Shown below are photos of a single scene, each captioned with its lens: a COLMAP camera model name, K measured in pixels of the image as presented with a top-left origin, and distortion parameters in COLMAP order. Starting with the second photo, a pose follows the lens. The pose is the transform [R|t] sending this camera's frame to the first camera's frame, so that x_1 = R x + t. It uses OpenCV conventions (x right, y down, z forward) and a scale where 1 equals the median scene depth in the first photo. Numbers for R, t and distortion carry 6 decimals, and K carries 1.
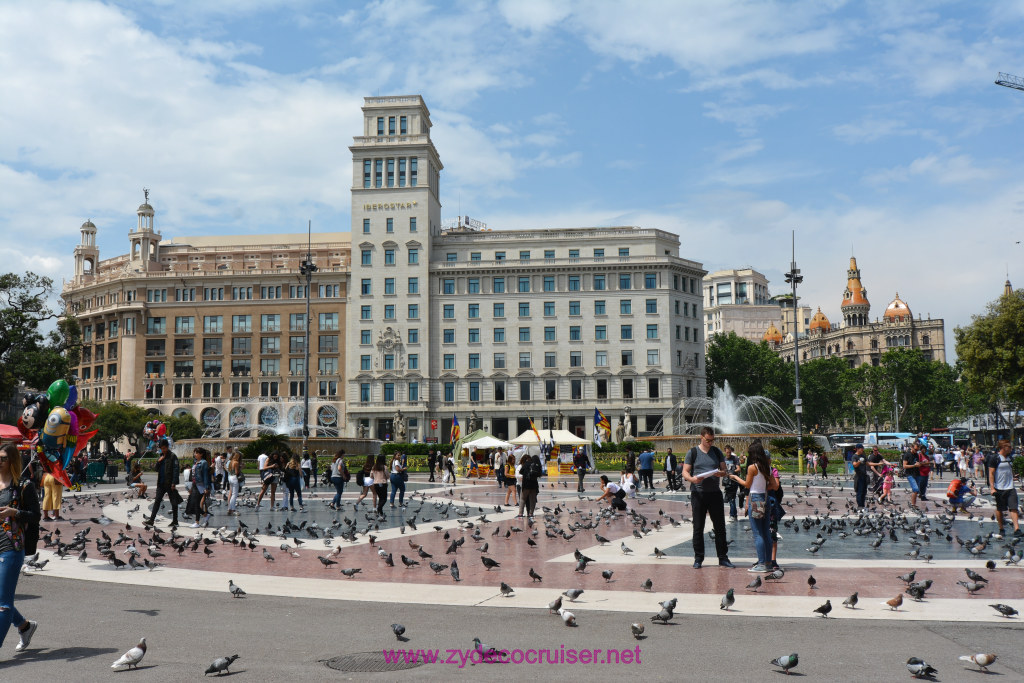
lens RADIAL K [[1036.0, 0, 495.2], [0, 1036.0, 340.7], [0, 0, 1]] dist [-0.006307, 0.000000]
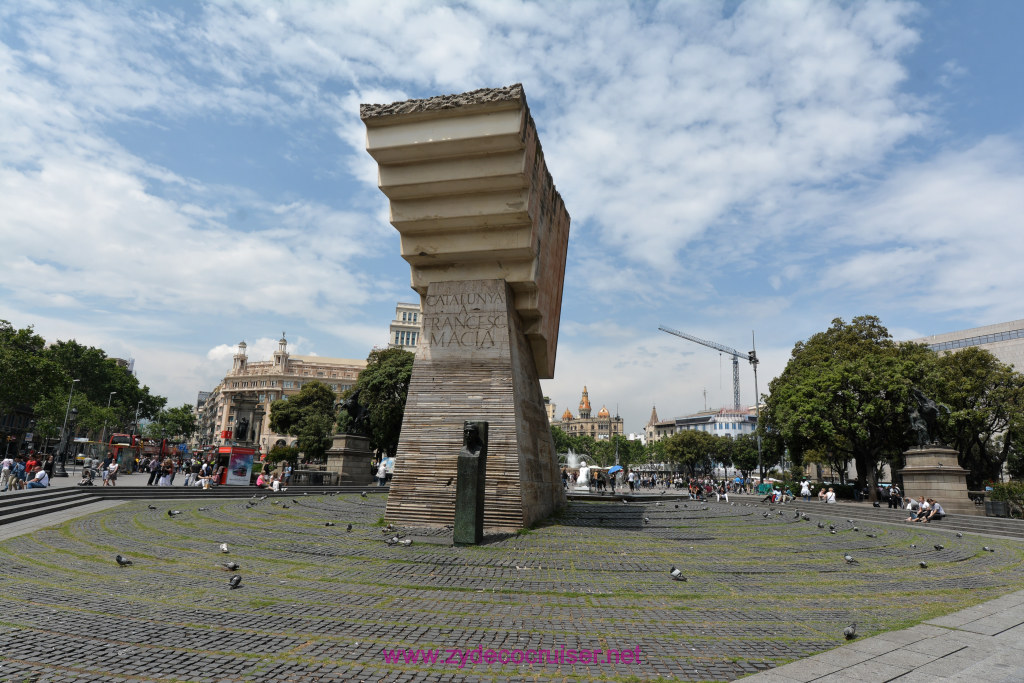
lens RADIAL K [[614.6, 0, 493.7], [0, 614.6, 331.2], [0, 0, 1]] dist [0.007140, 0.000305]
pose [[0.963432, 0.106292, 0.245967, -0.240409], [-0.077282, 0.989173, -0.124753, -0.026908], [-0.256565, 0.101182, 0.961216, -0.295964]]
